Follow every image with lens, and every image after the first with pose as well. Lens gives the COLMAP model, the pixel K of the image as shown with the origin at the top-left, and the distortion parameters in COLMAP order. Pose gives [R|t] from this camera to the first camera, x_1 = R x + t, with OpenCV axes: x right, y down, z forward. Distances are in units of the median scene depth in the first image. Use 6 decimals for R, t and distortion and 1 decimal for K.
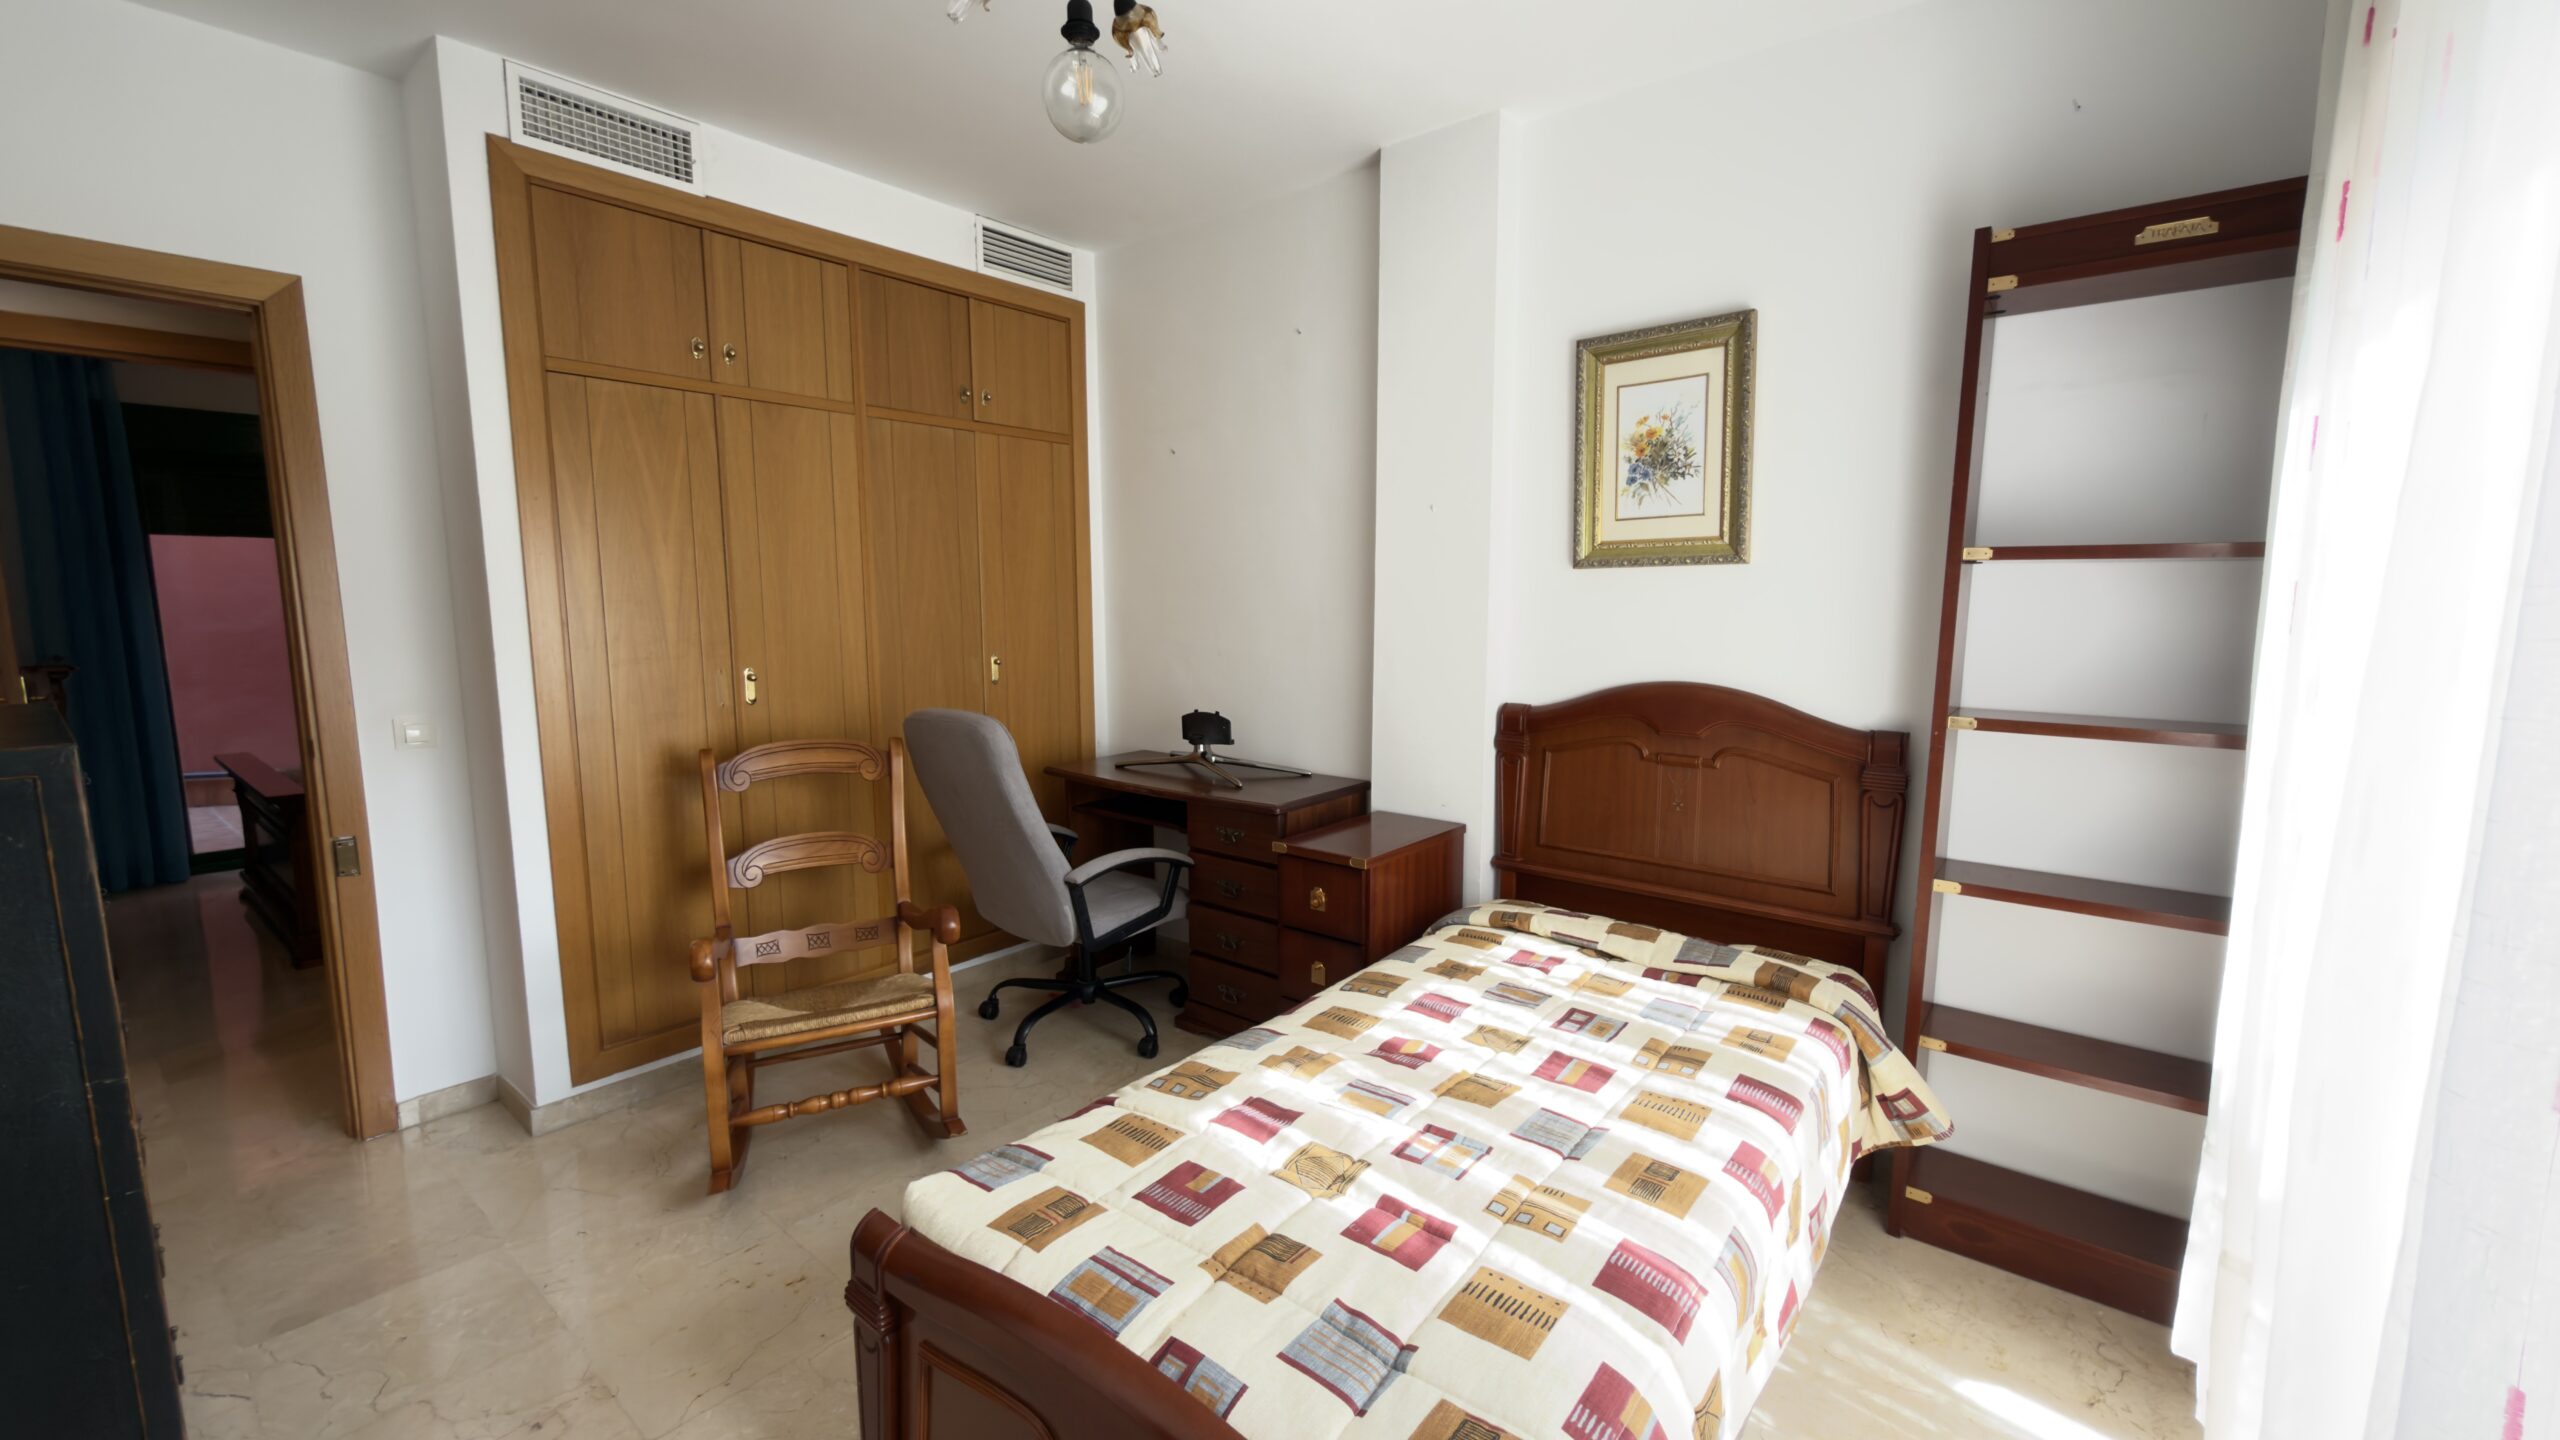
lens RADIAL K [[1027.4, 0, 1280.8], [0, 1027.4, 719.7], [0, 0, 1]] dist [-0.000497, 0.000016]
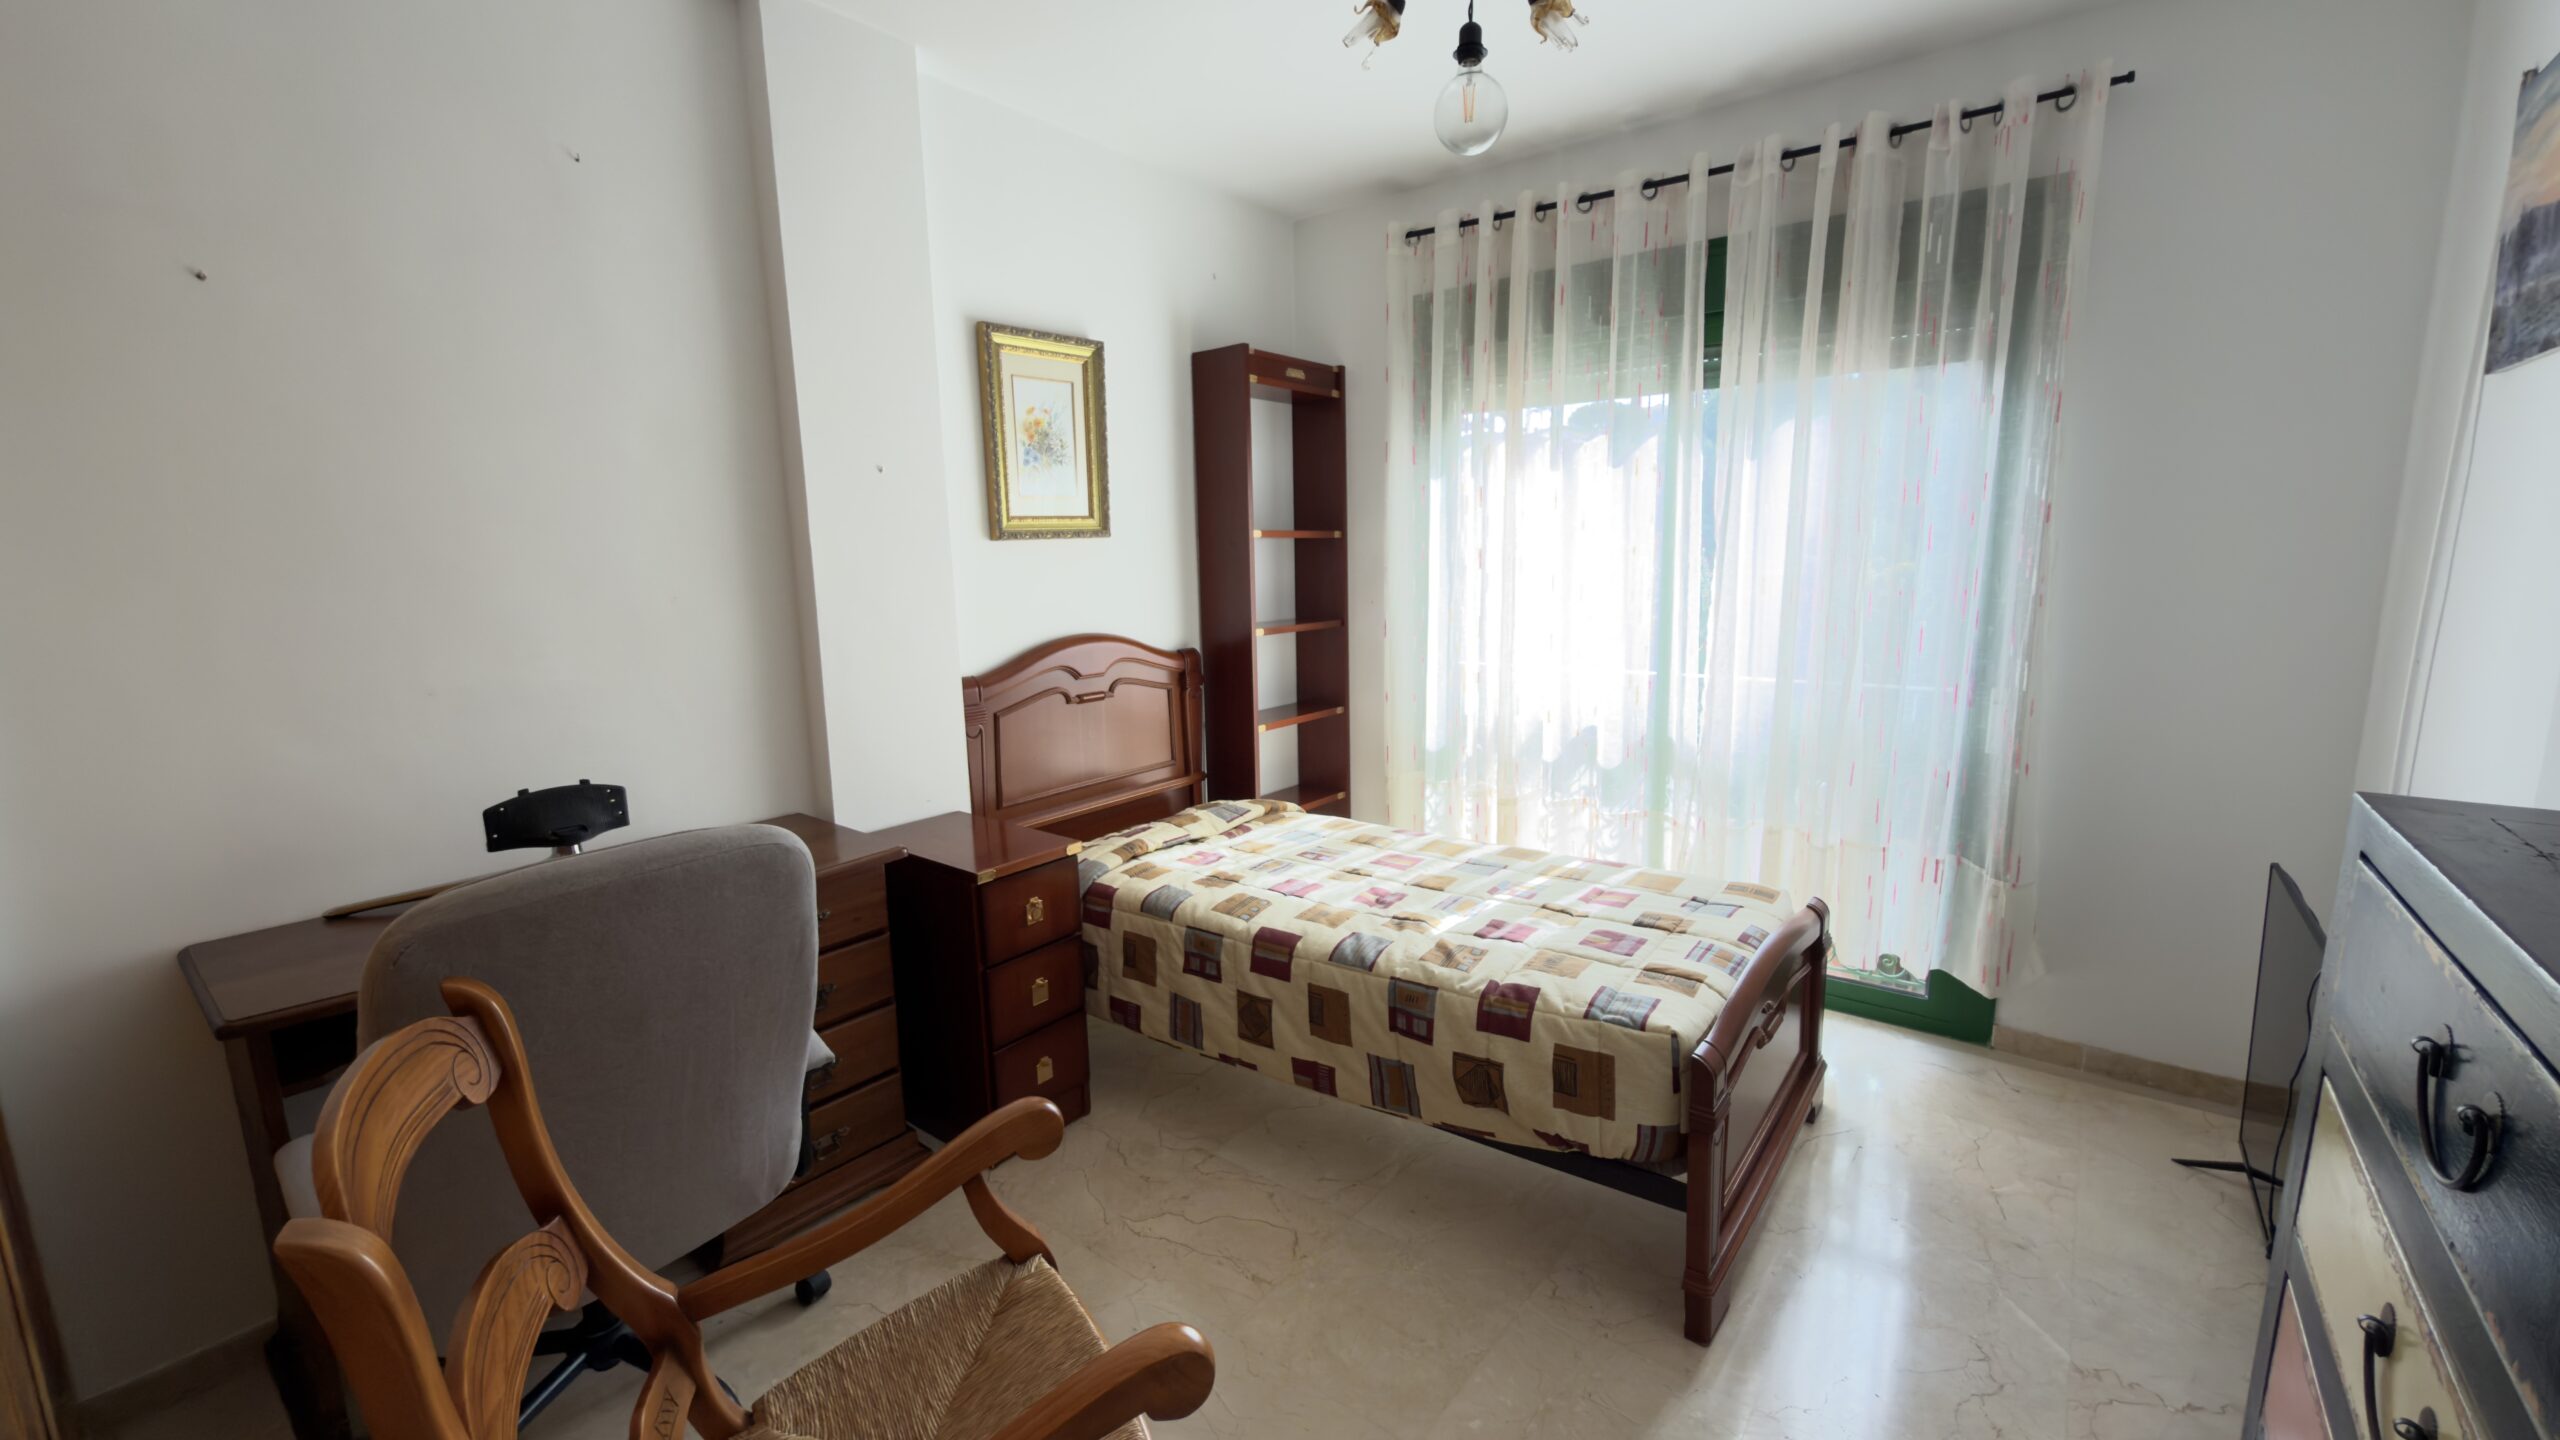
lens RADIAL K [[1028.4, 0, 1280.0], [0, 1028.4, 720.0], [0, 0, 1]] dist [0.000994, 0.000084]
pose [[-0.025553, -0.168883, 0.985305, -1.023185], [0.137999, 0.975594, 0.170798, -0.137819], [-0.990103, 0.140336, -0.001624, 0.949086]]
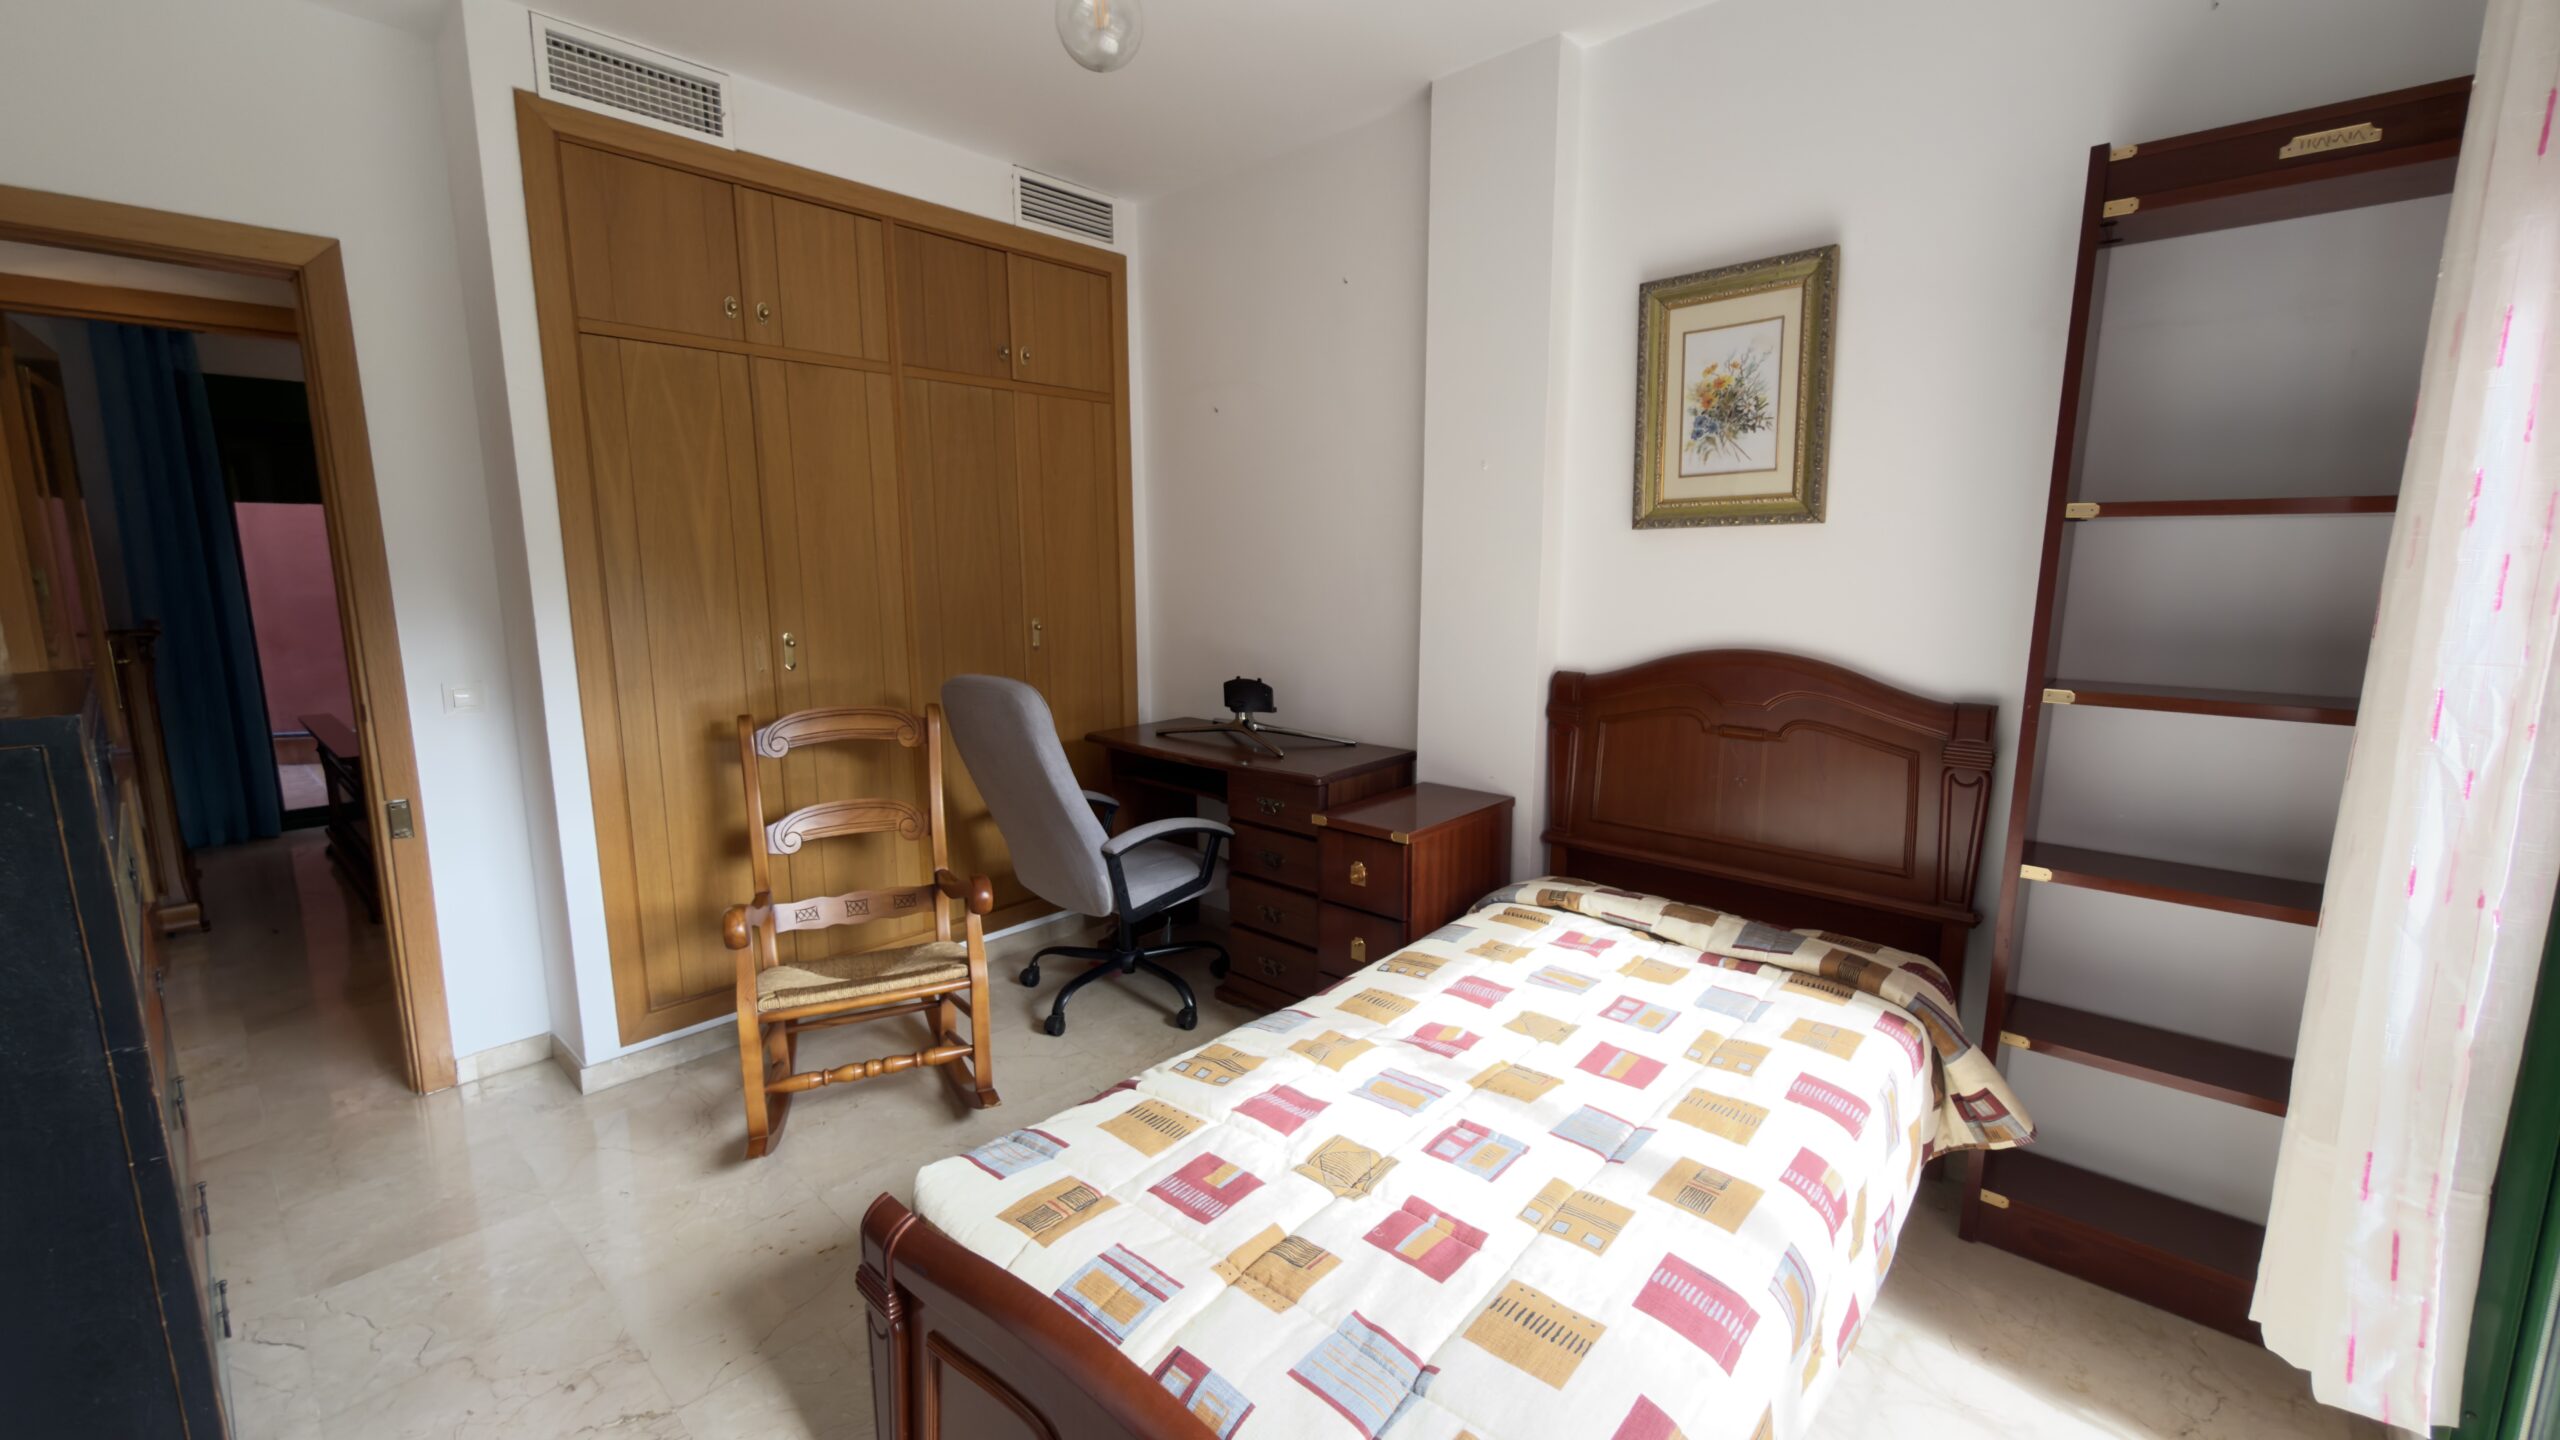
lens RADIAL K [[1028.4, 0, 1280.0], [0, 1028.4, 720.0], [0, 0, 1]] dist [0.000994, 0.000084]
pose [[0.998430, 0.005812, -0.055705, 0.019121], [-0.003836, 0.999362, 0.035505, -0.005205], [0.055876, -0.035235, 0.997816, 0.041190]]
